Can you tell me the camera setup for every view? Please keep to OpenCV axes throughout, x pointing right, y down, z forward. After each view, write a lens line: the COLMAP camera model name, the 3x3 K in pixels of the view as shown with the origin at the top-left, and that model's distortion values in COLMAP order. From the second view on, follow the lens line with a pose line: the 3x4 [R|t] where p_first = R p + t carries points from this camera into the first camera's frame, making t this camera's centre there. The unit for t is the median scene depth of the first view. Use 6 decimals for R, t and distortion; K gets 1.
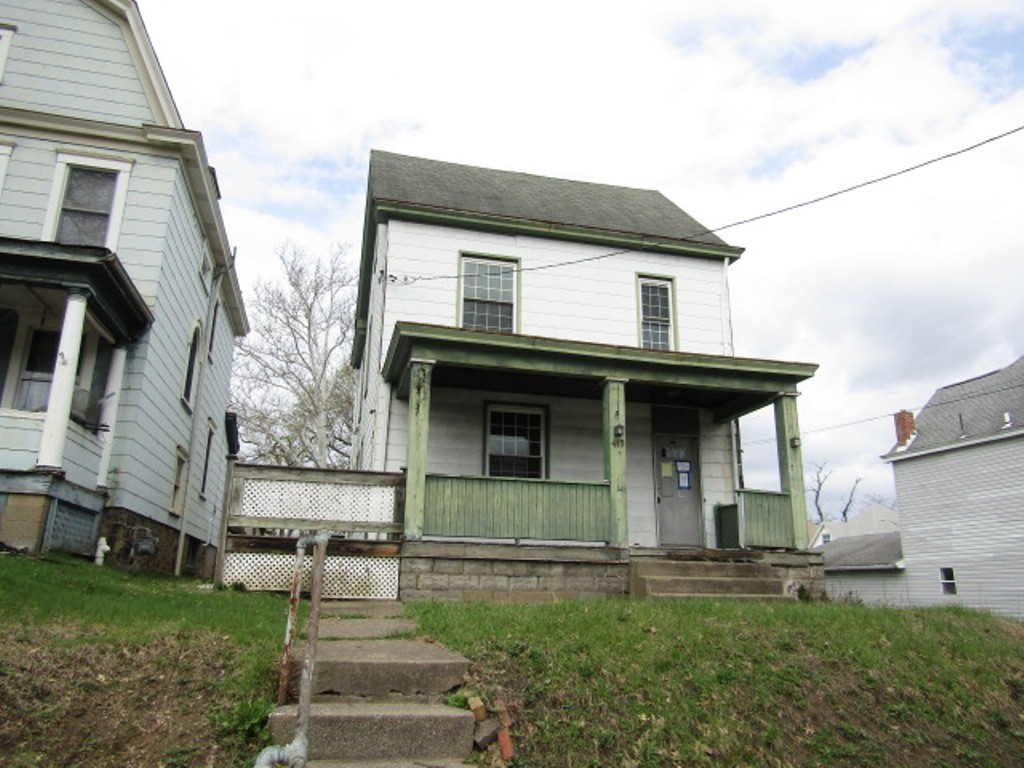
lens RADIAL K [[715.8, 0, 511.7], [0, 715.8, 385.4], [0, 0, 1]] dist [-0.011110, 0.002089]
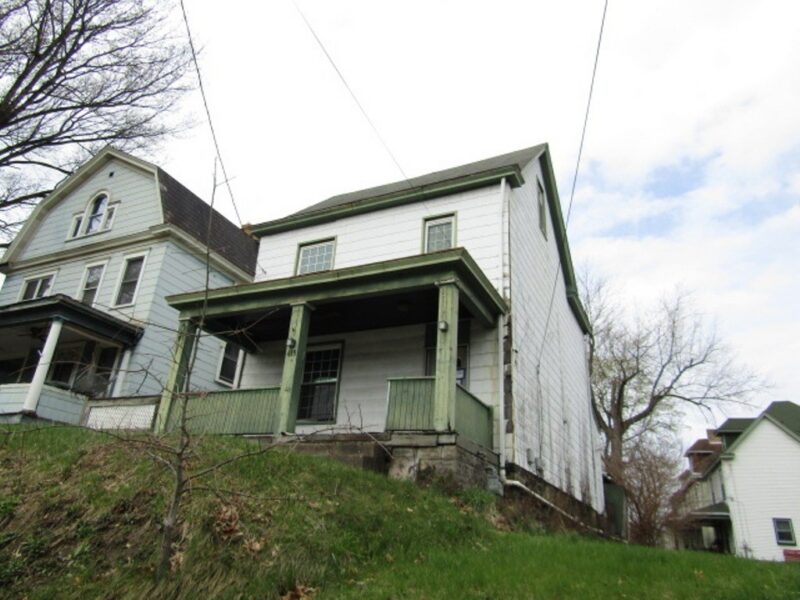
lens RADIAL K [[559.2, 0, 400.4], [0, 559.2, 298.9], [0, 0, 1]] dist [-0.011110, 0.002089]
pose [[0.764546, -0.229787, -0.602218, 0.865372], [0.122510, 0.969070, -0.214233, 0.212255], [0.632819, 0.090013, 0.769050, 0.360161]]
